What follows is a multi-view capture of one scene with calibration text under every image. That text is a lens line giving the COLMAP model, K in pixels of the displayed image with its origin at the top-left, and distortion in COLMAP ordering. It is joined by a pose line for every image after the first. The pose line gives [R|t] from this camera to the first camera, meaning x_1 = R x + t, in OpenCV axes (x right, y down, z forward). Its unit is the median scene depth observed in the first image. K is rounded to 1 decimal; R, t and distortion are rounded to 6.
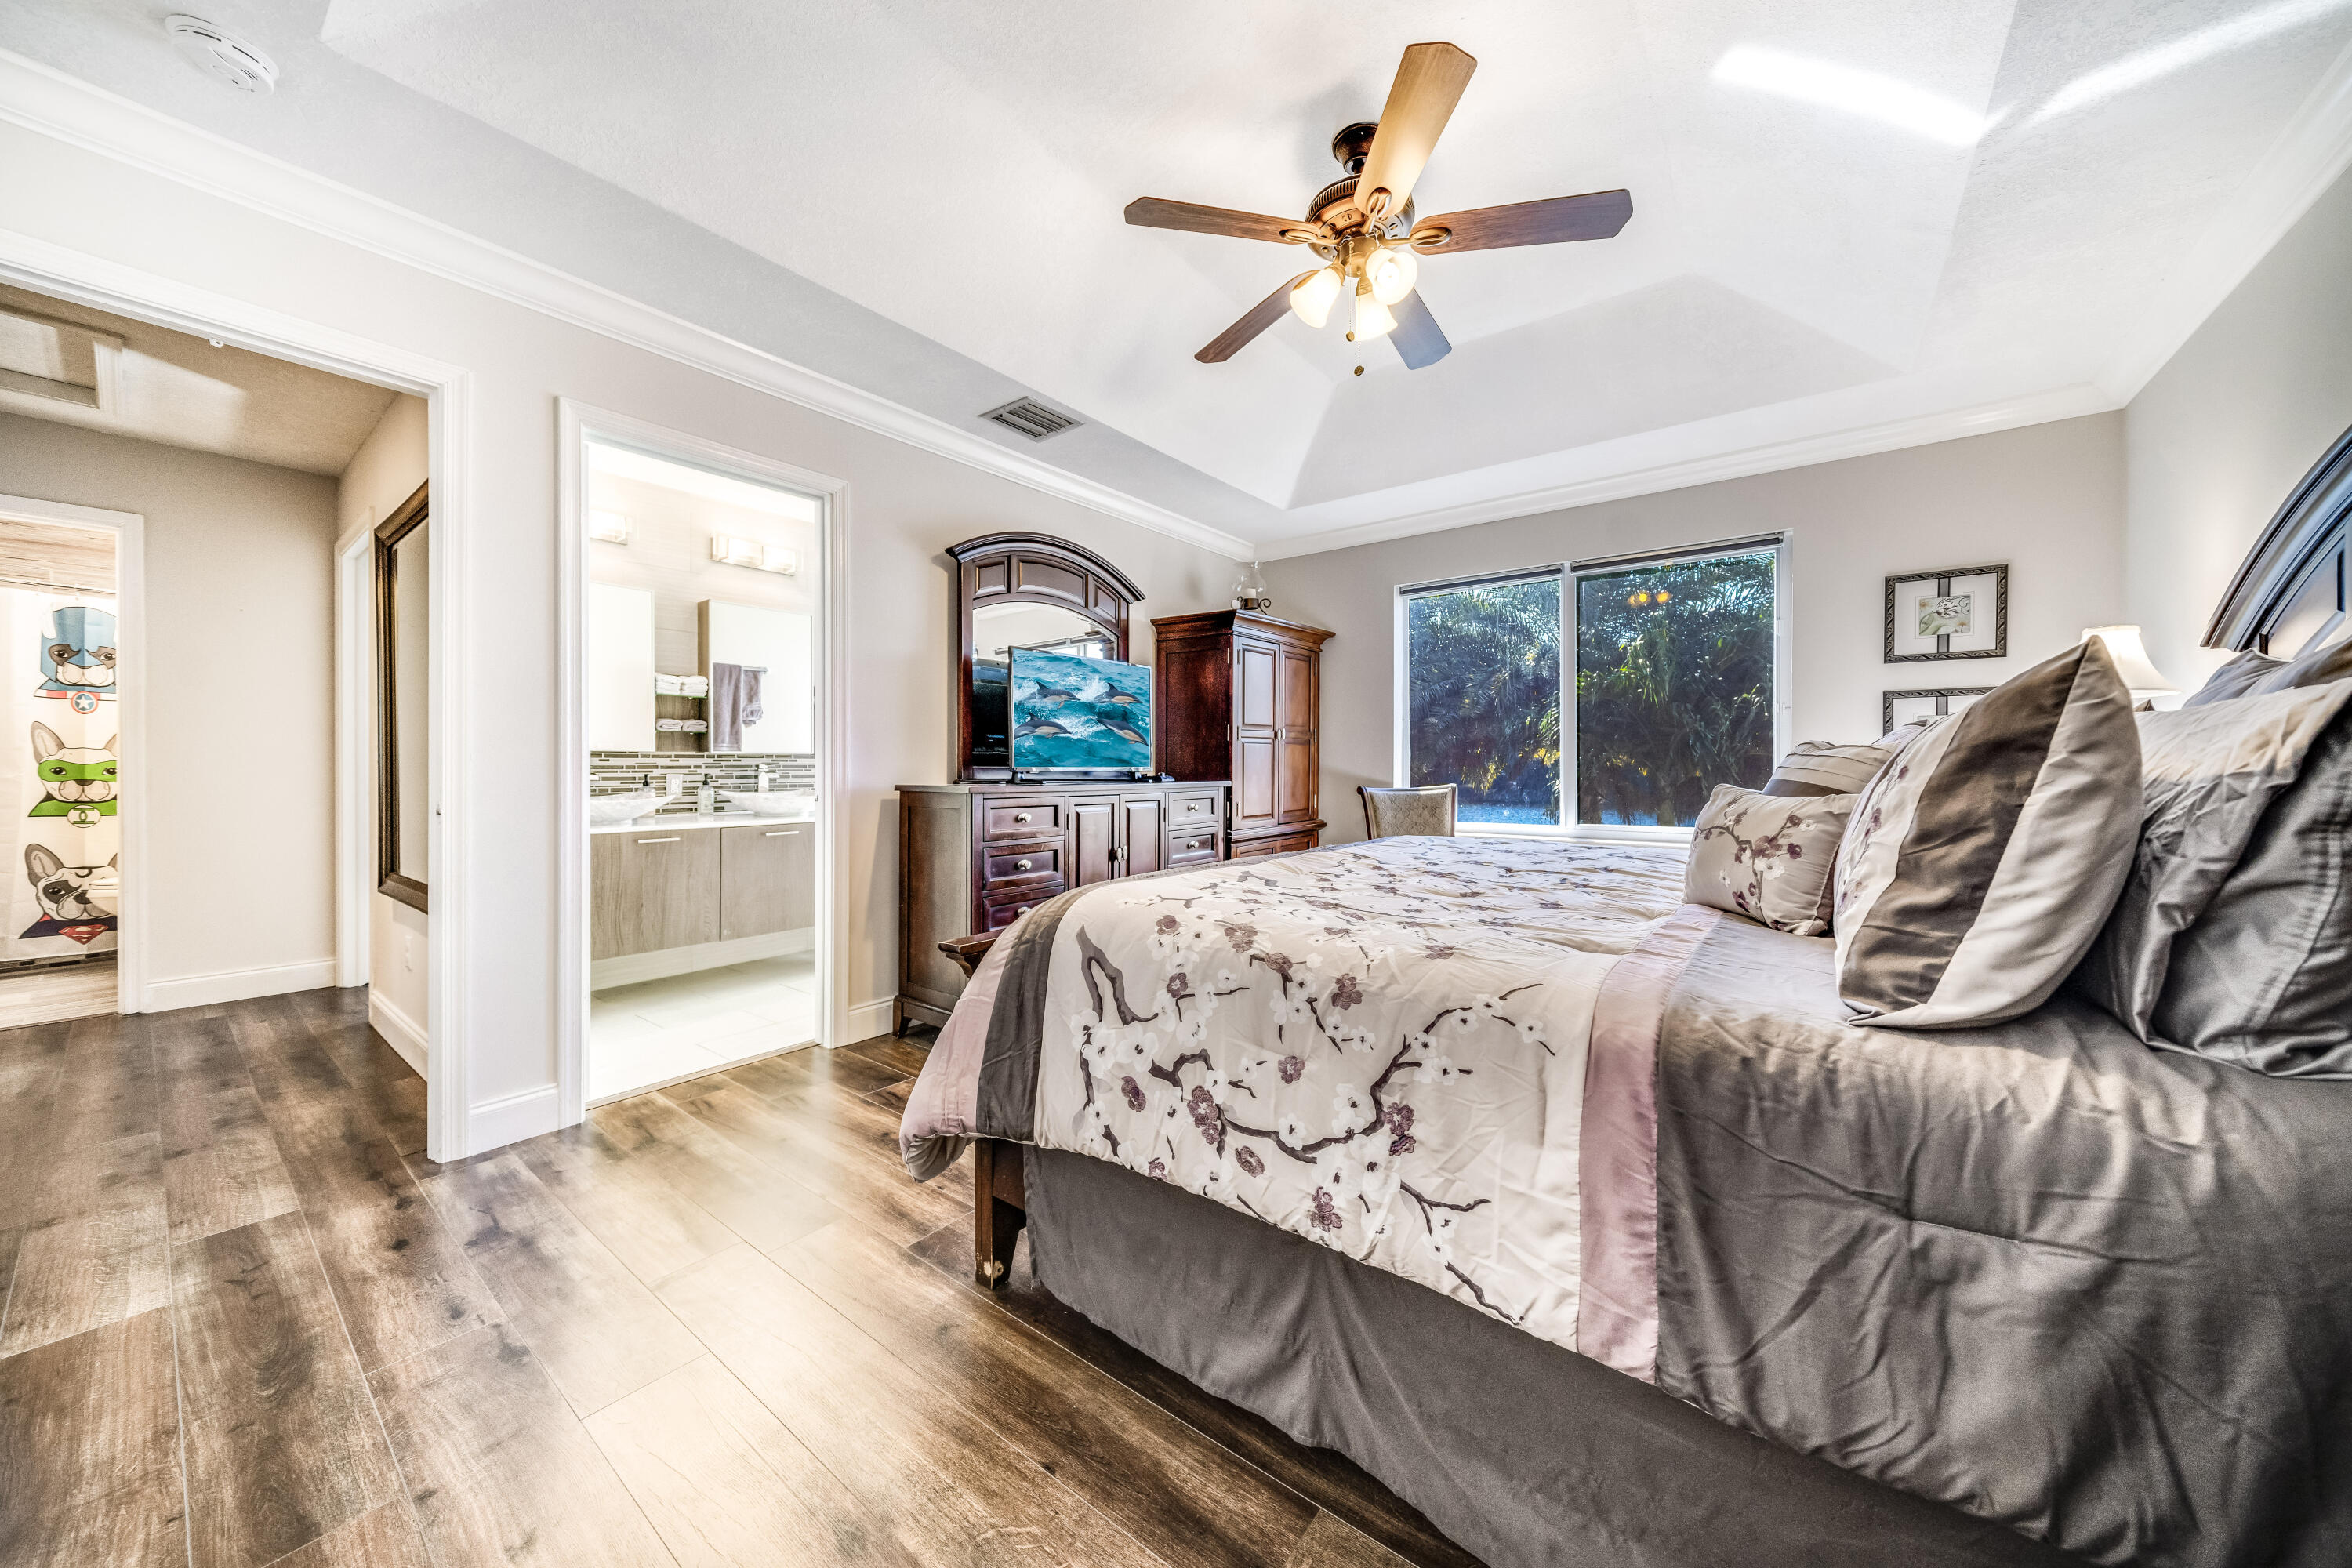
lens RADIAL K [[805.4, 0, 1174.0], [0, 805.4, 785.2], [0, 0, 1]] dist [0.000917, -0.000066]
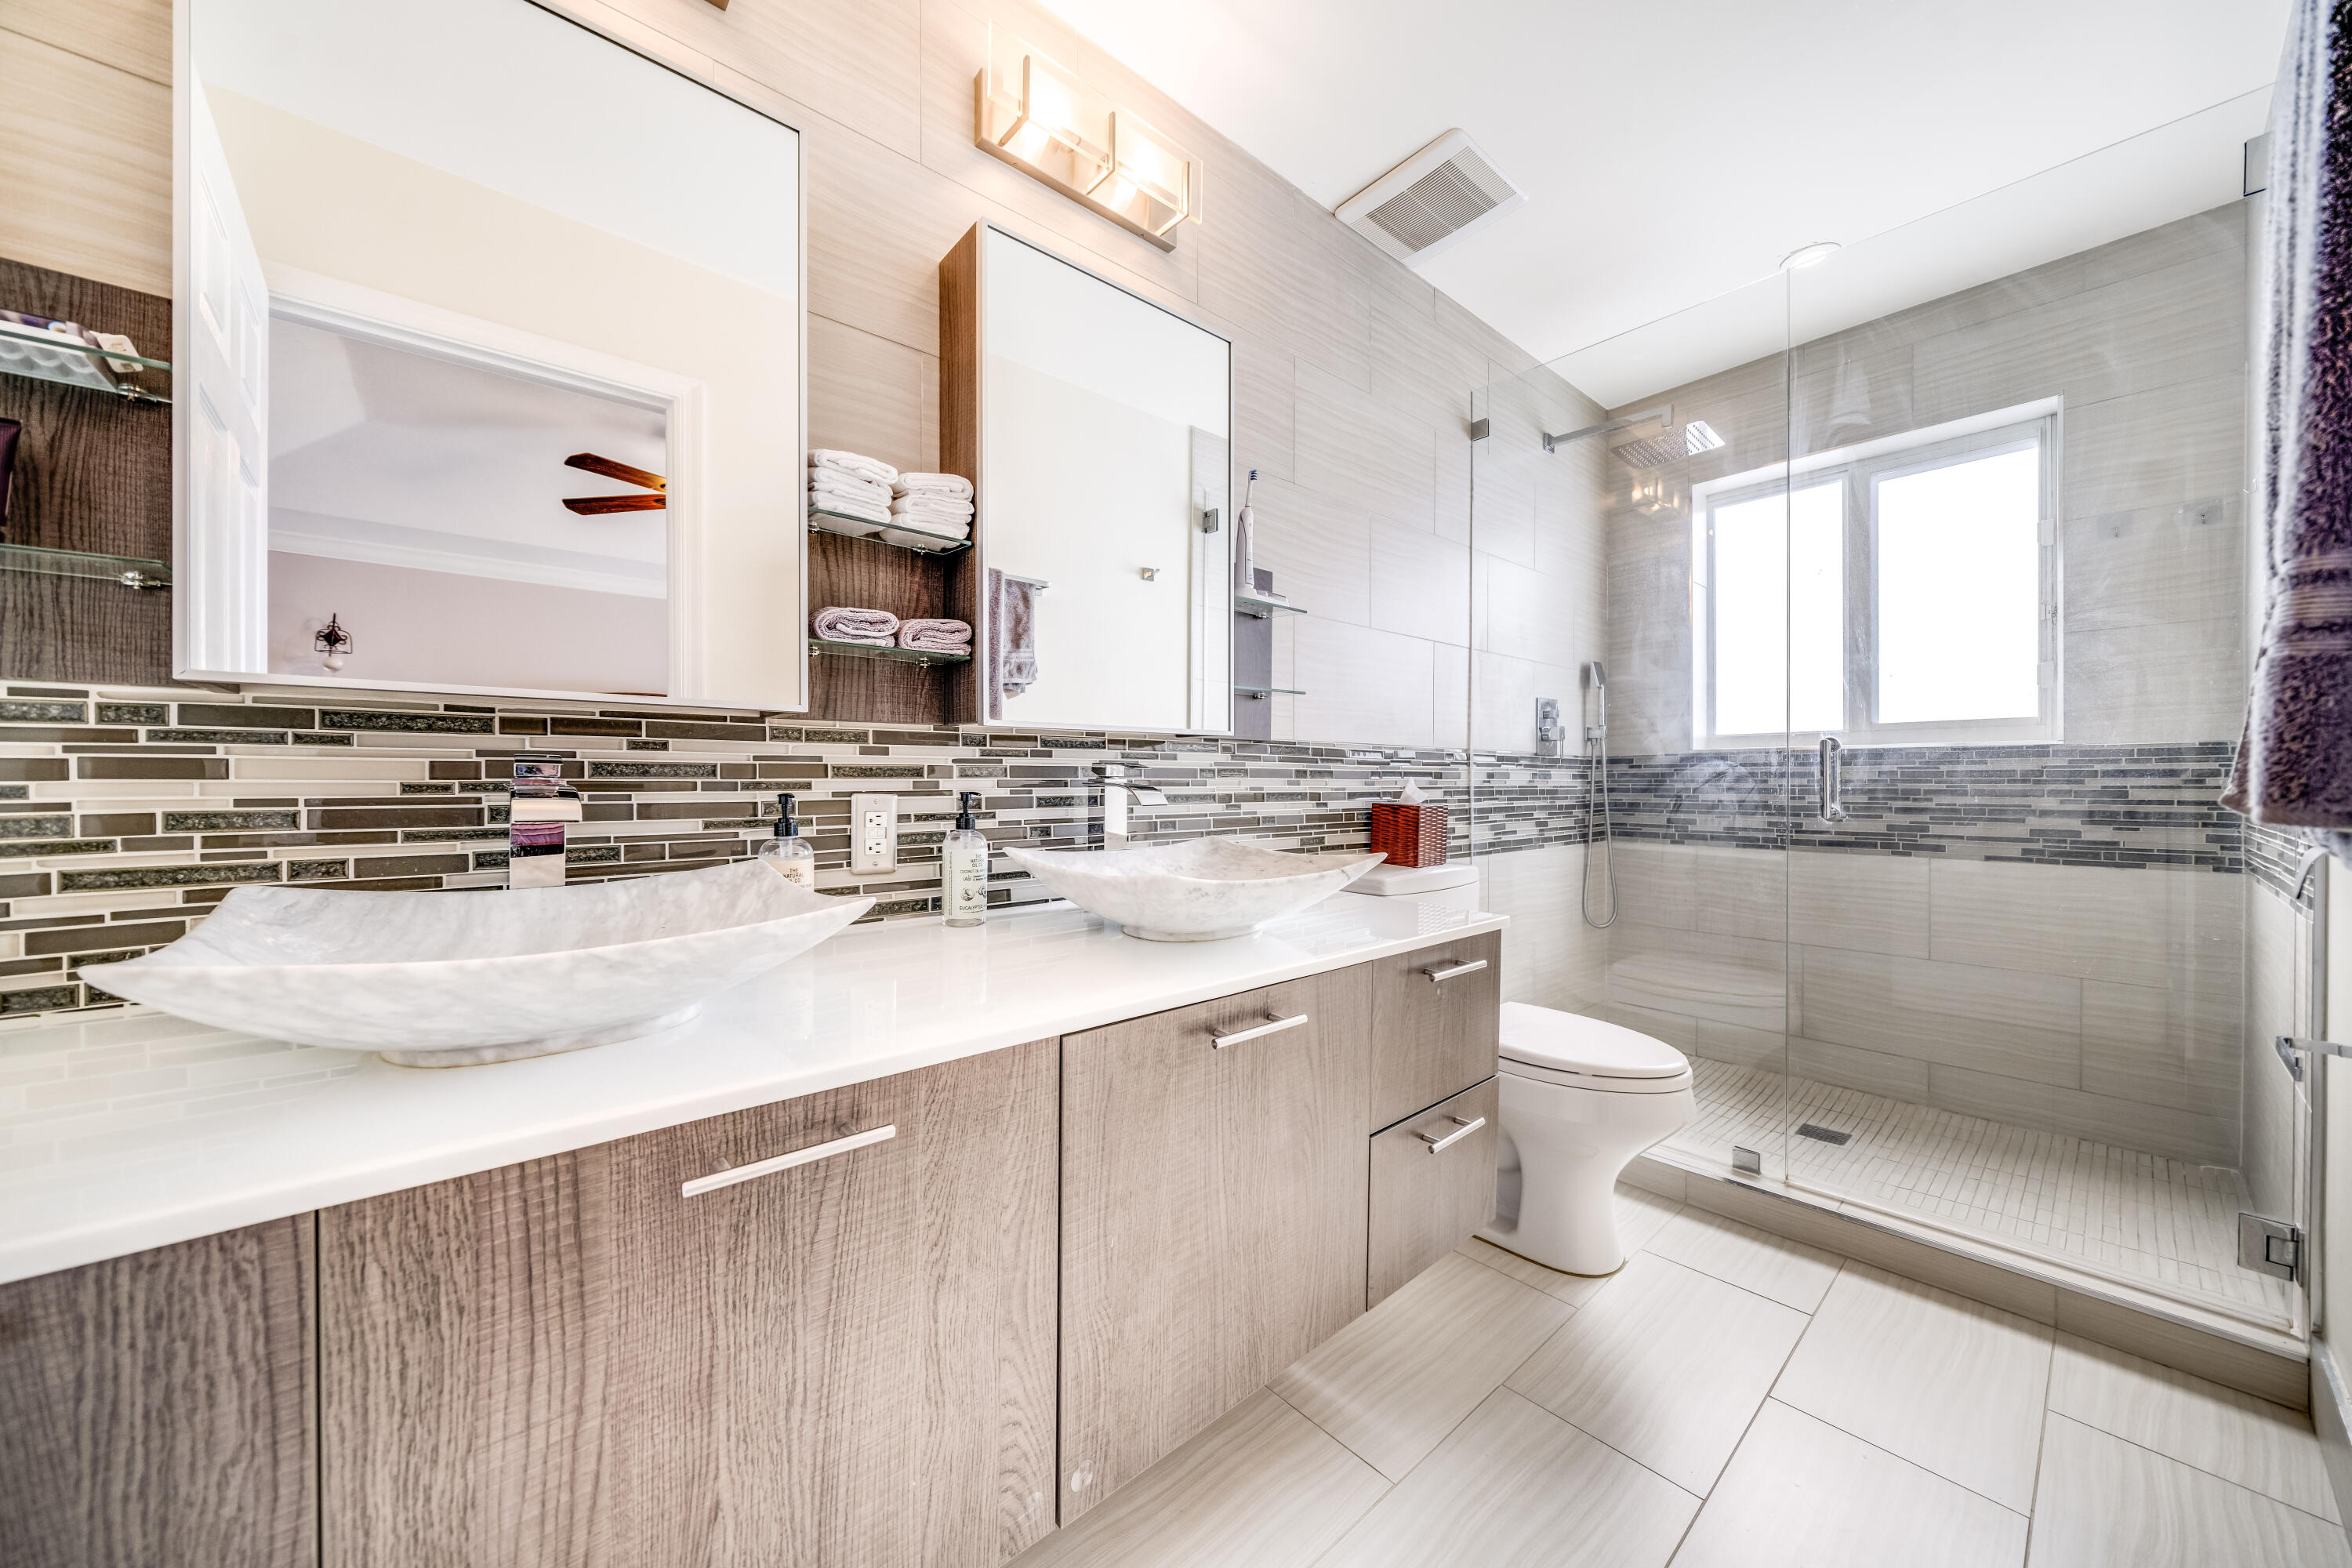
lens RADIAL K [[816.3, 0, 1176.7], [0, 816.3, 794.2], [0, 0, 1]] dist [-0.005235, -0.000140]
pose [[0.978958, -0.009024, -0.203863, -0.437677], [0.006581, 0.999898, -0.012661, -0.008741], [0.203957, 0.011053, 0.978918, 0.709168]]
